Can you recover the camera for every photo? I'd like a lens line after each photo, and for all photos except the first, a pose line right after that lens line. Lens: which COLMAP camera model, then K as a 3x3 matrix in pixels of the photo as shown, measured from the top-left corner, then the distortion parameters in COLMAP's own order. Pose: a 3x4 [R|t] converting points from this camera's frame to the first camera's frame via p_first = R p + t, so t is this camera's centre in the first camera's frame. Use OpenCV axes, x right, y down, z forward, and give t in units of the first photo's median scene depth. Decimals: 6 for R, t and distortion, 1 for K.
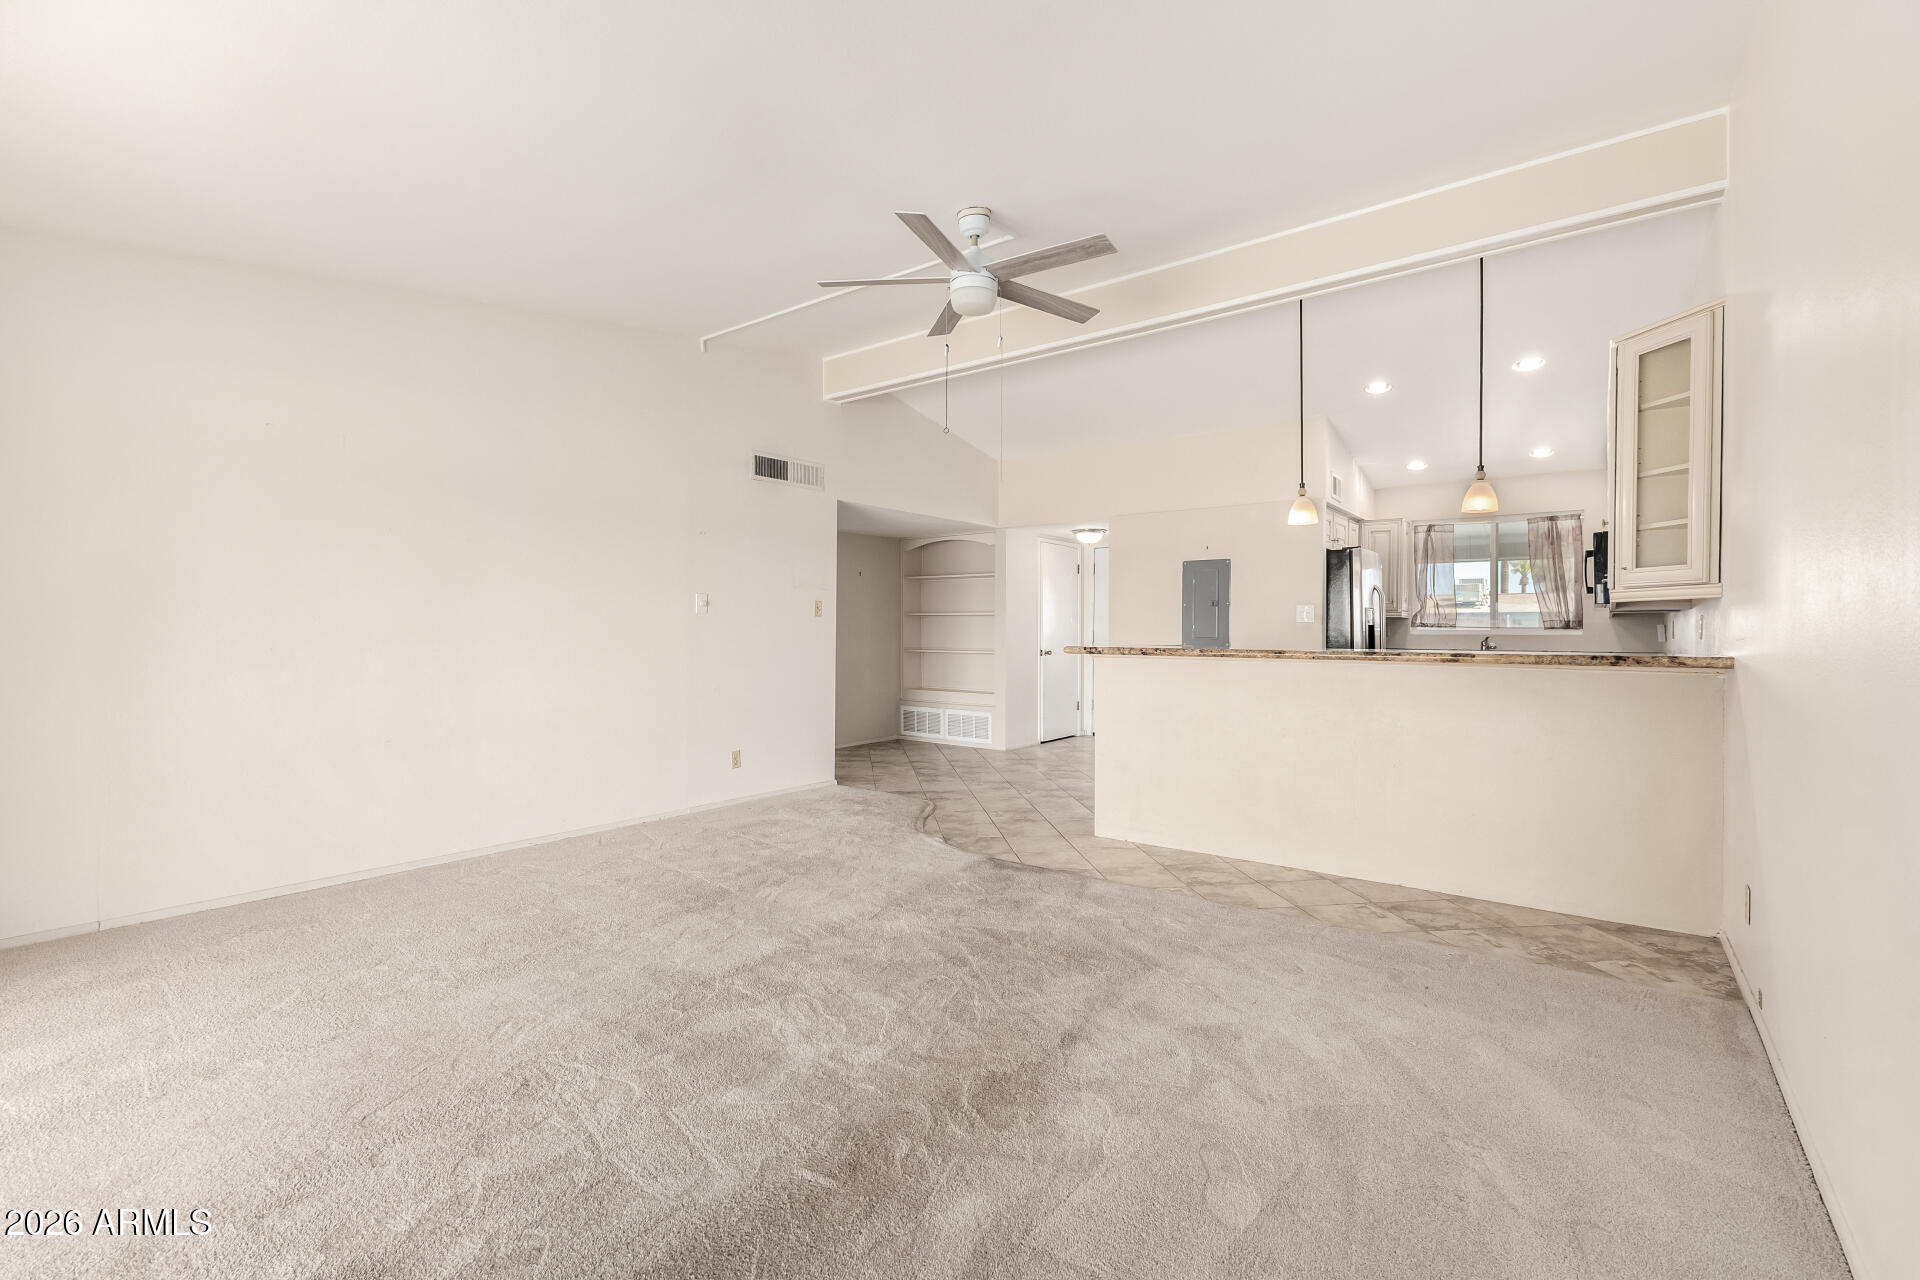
lens RADIAL K [[854.8, 0, 960.0], [0, 854.8, 640.0], [0, 0, 1]] dist [0.016188, 0.000293]
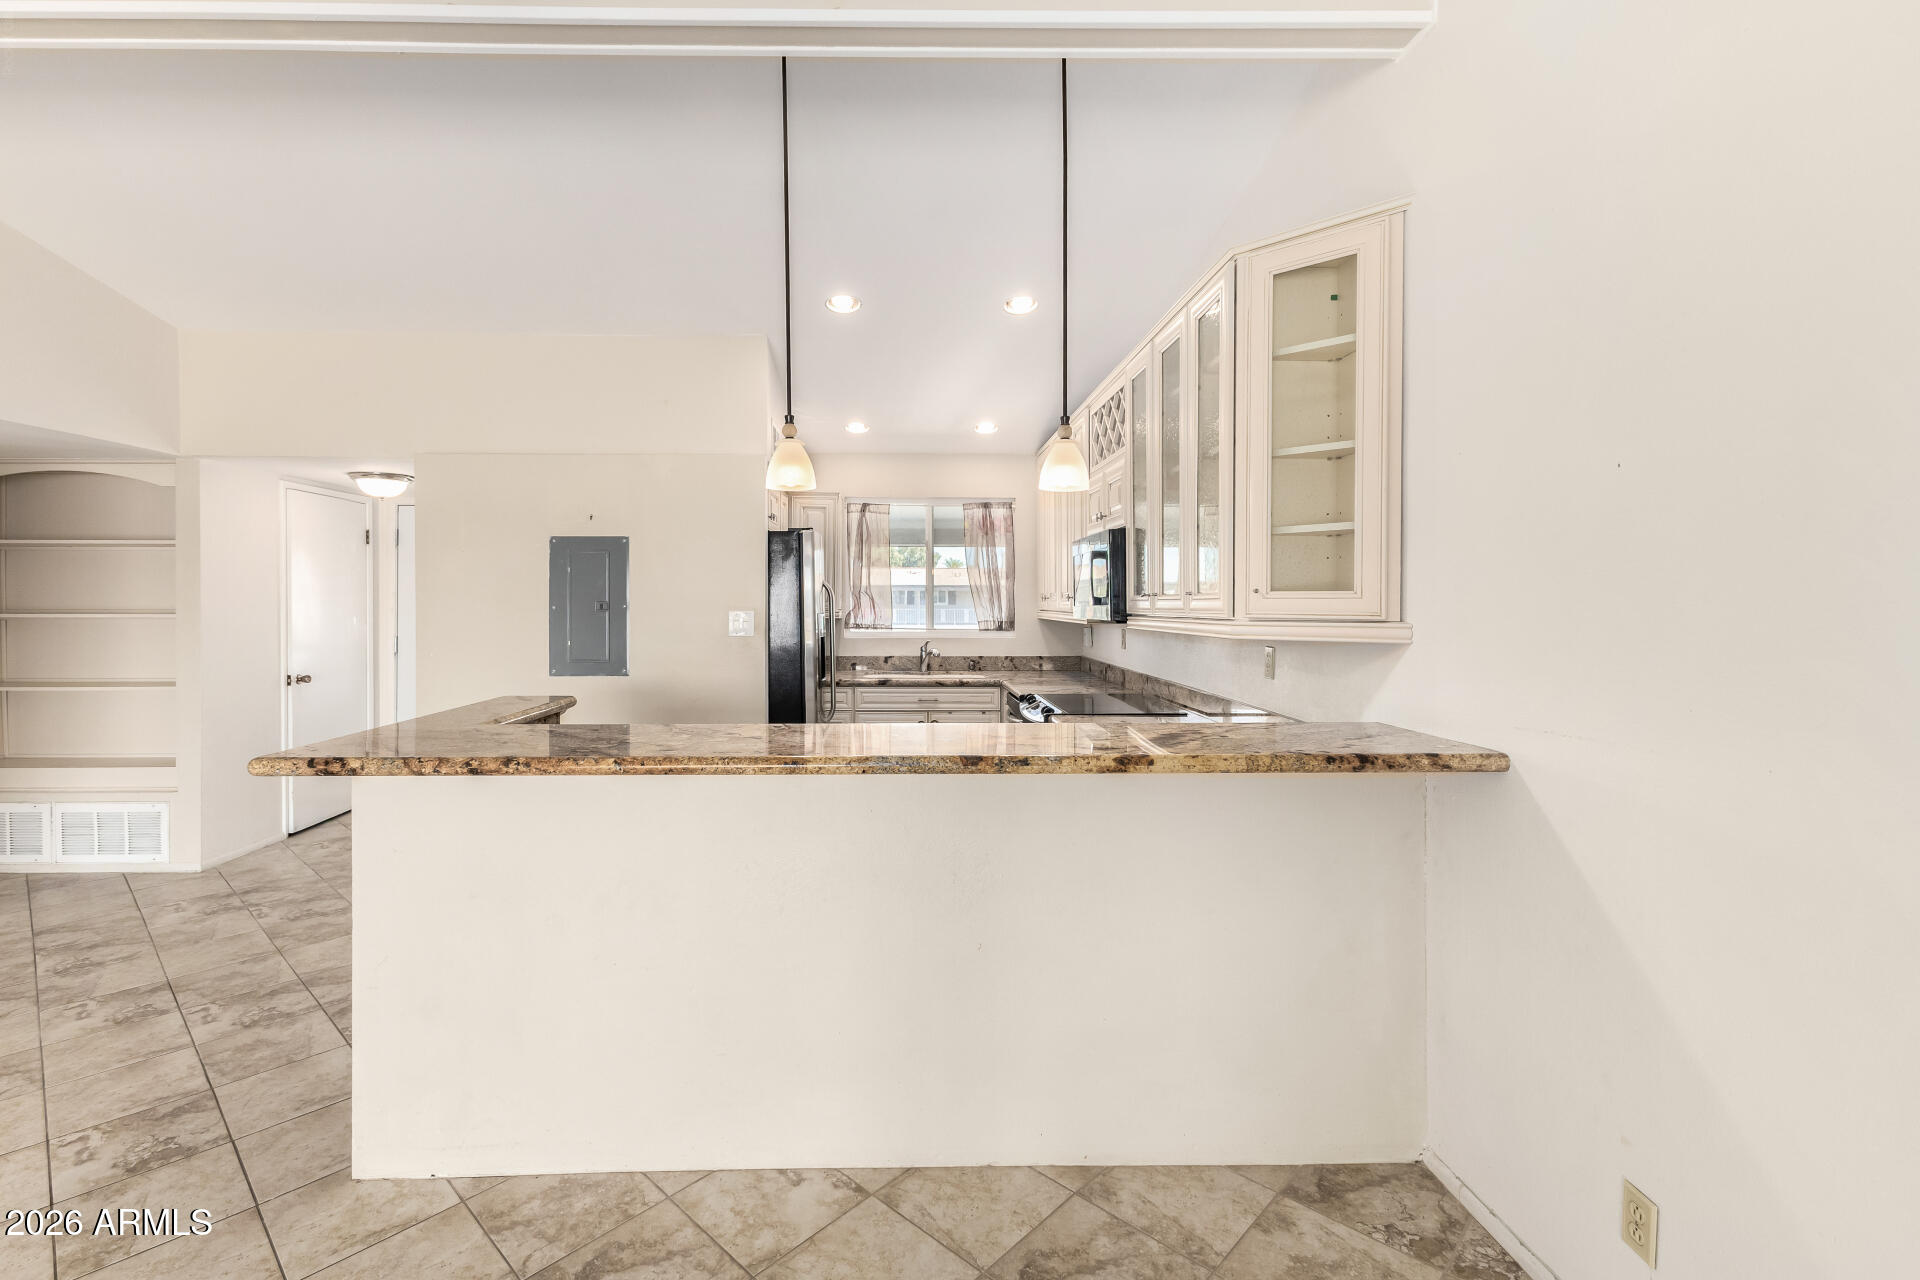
lens RADIAL K [[976.0, 0, 953.6], [0, 976.0, 604.1], [0, 0, 1]] dist [0.013018, -0.000987]
pose [[0.790895, 0.000314, 0.611952, 0.054694], [0.009558, 0.999872, -0.012866, -0.029184], [-0.611877, 0.016024, 0.790790, 0.246355]]
